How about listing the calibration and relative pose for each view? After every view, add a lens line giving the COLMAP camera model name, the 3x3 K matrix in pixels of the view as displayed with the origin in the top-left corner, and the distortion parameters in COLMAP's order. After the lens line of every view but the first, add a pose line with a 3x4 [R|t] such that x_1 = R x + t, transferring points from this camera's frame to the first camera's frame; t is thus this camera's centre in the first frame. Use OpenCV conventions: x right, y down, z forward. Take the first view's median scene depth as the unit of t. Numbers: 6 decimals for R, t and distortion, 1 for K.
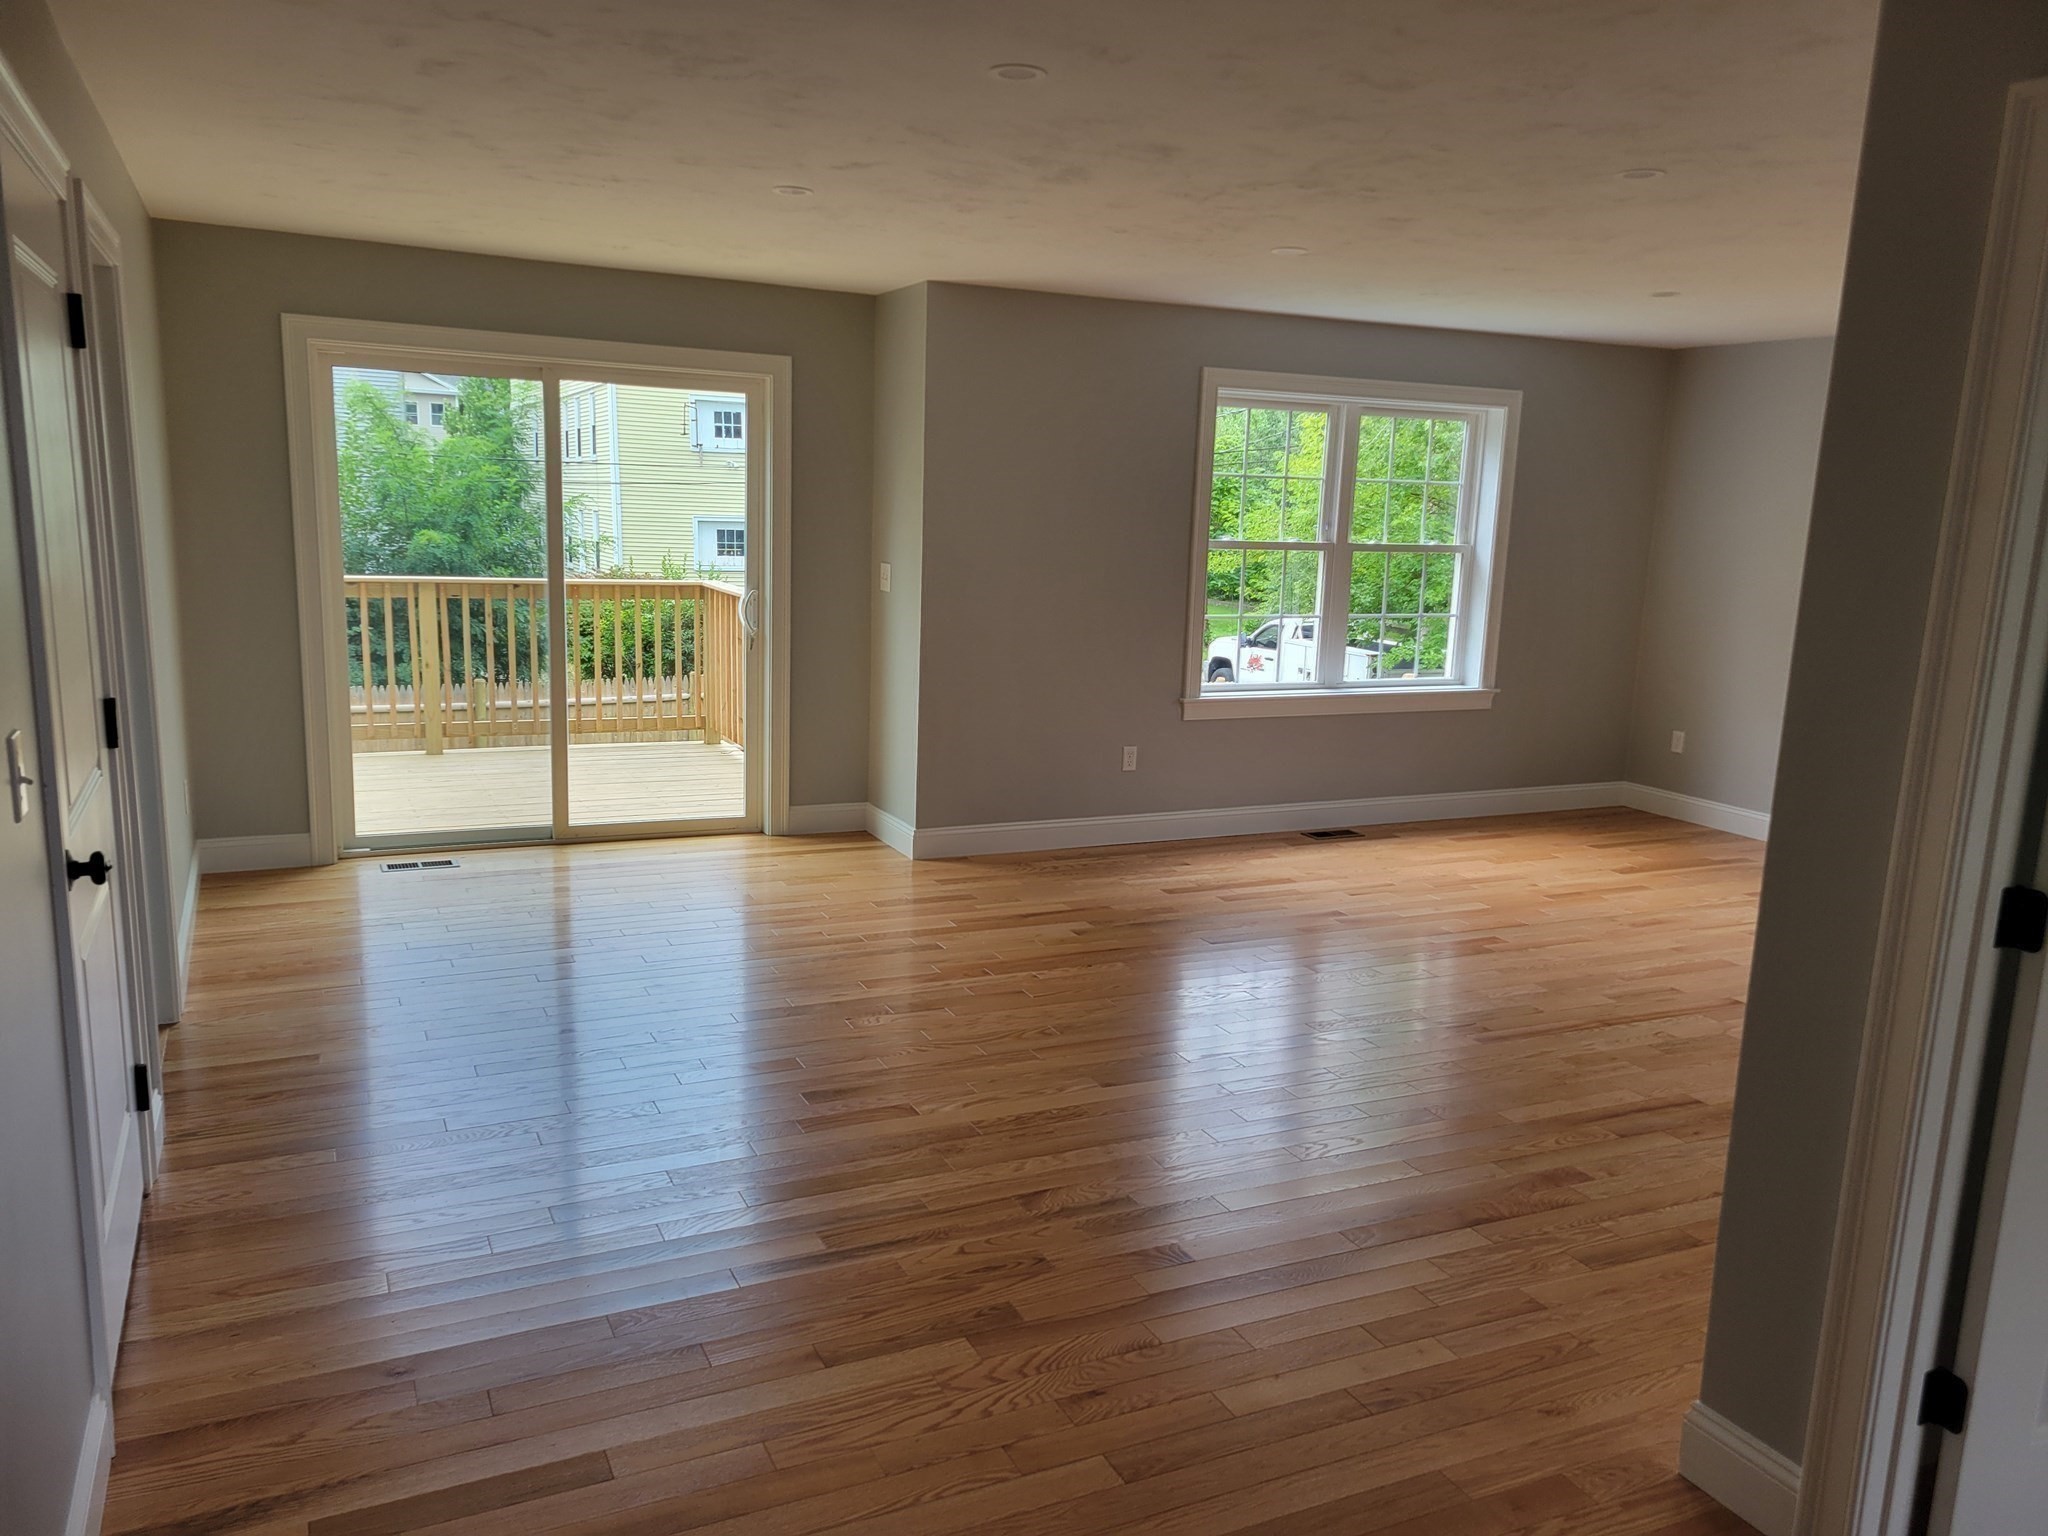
lens RADIAL K [[1544.1, 0, 1026.4], [0, 1544.1, 790.8], [0, 0, 1]] dist [0.060895, -0.039138]
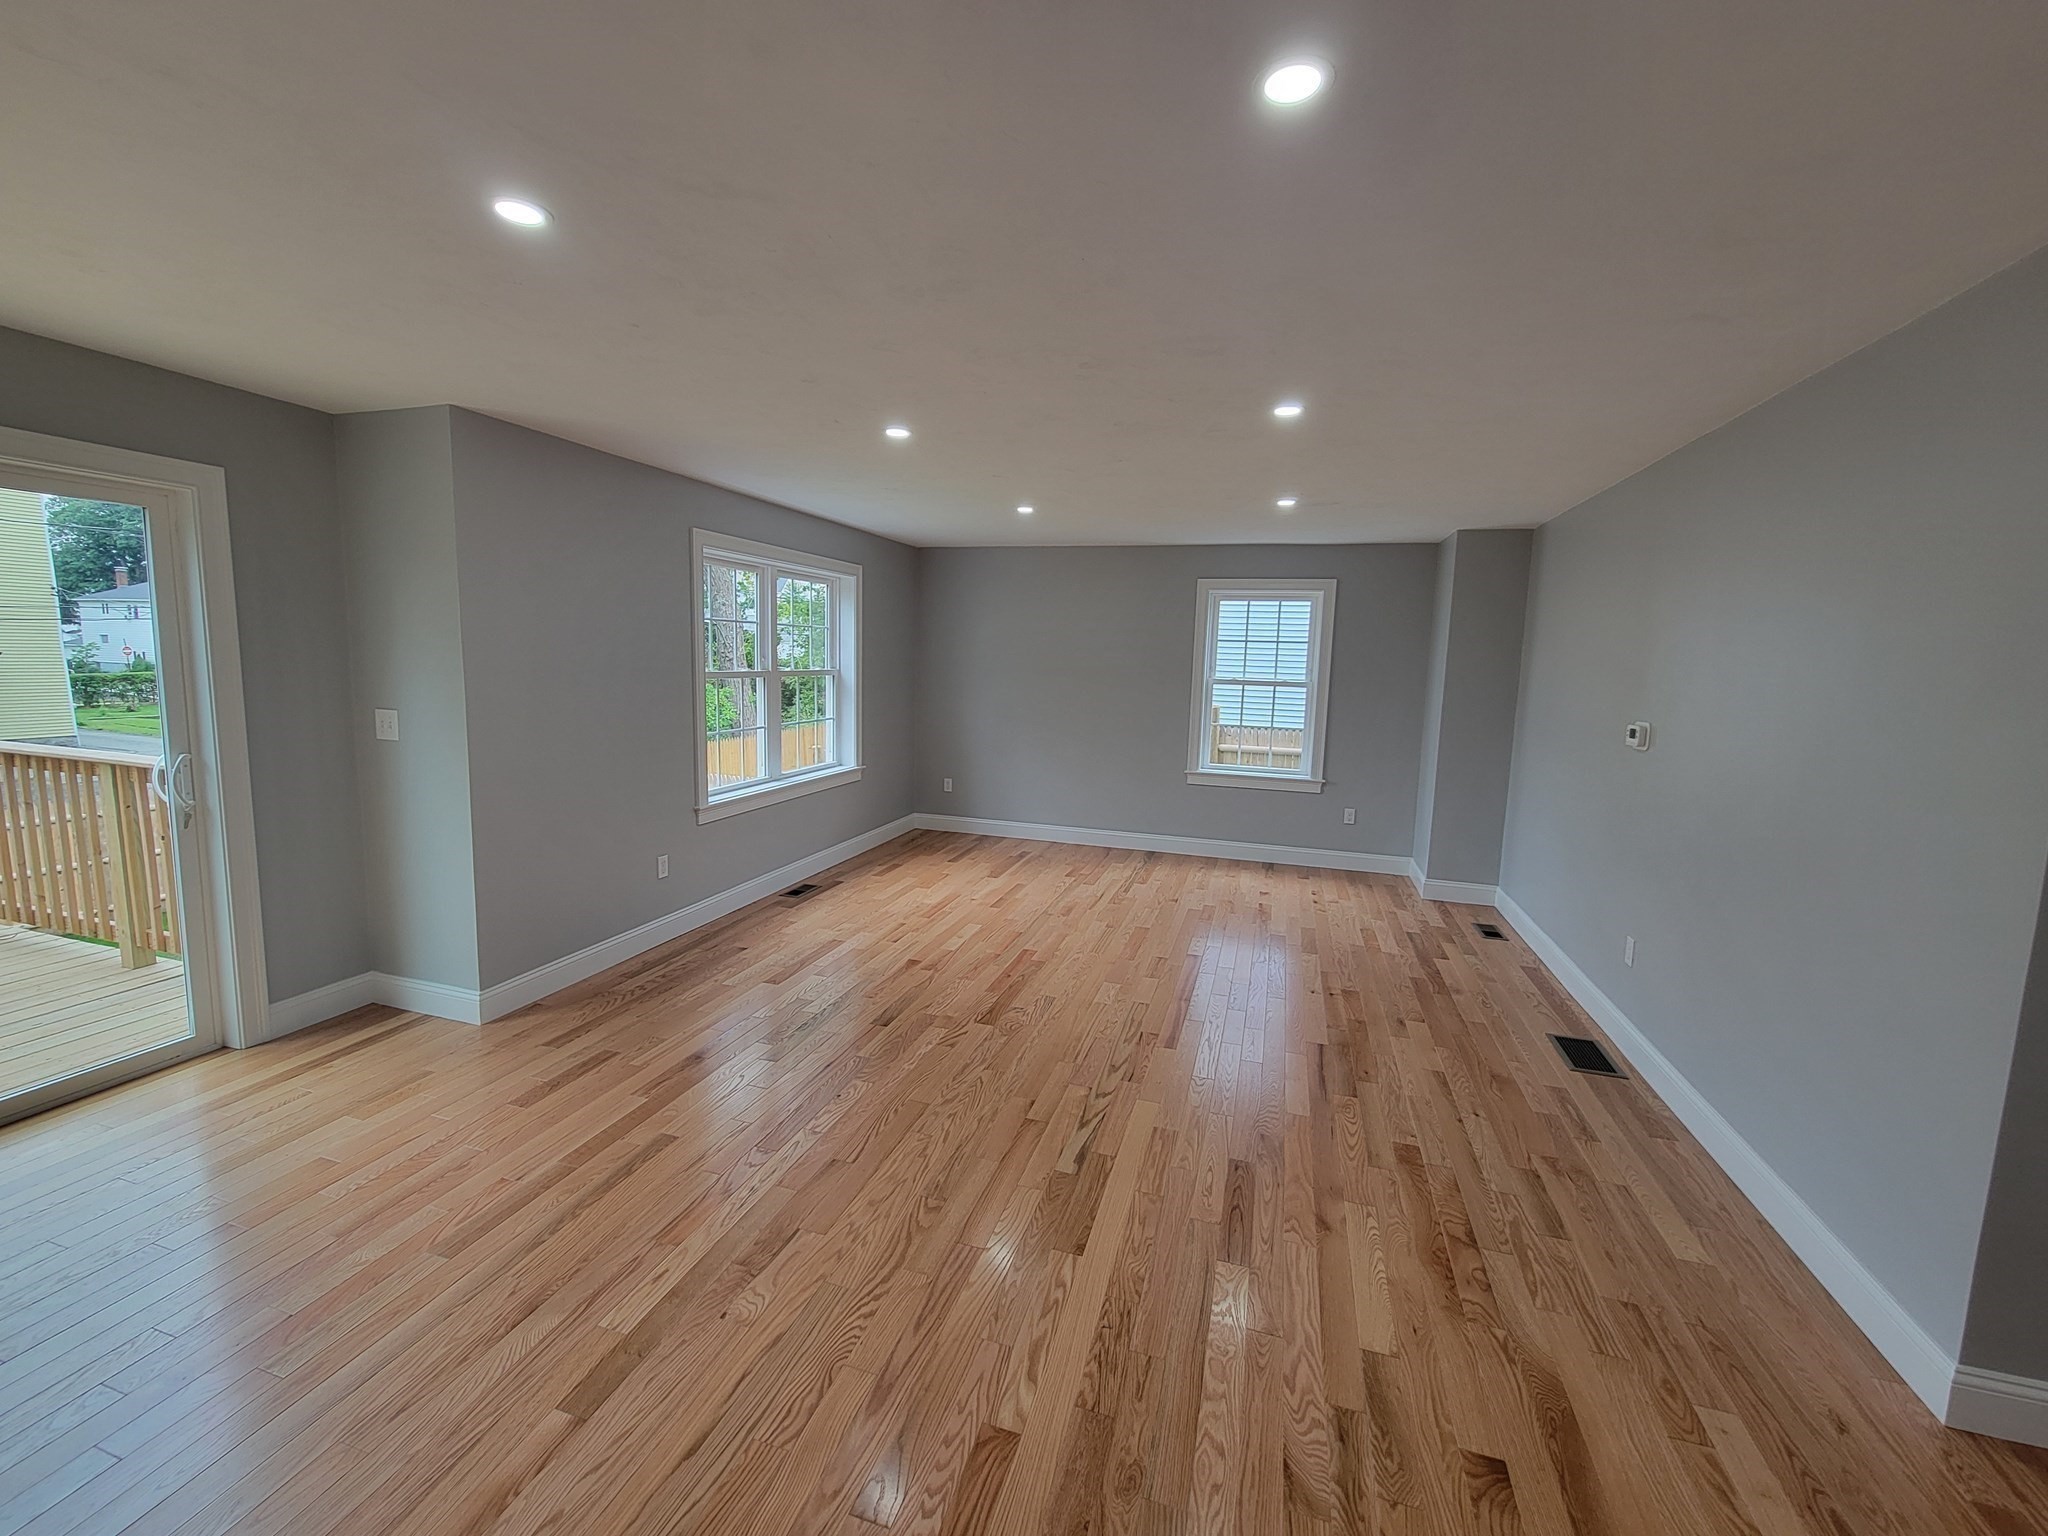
lens RADIAL K [[841.3, 0, 1019.8], [0, 841.3, 752.2], [0, 0, 1]] dist [0.000600, 0.000064]
pose [[0.683240, -0.101236, 0.723142, -0.195216], [0.135506, 0.990719, 0.010666, -0.076631], [-0.717510, 0.090702, 0.690617, 0.393021]]
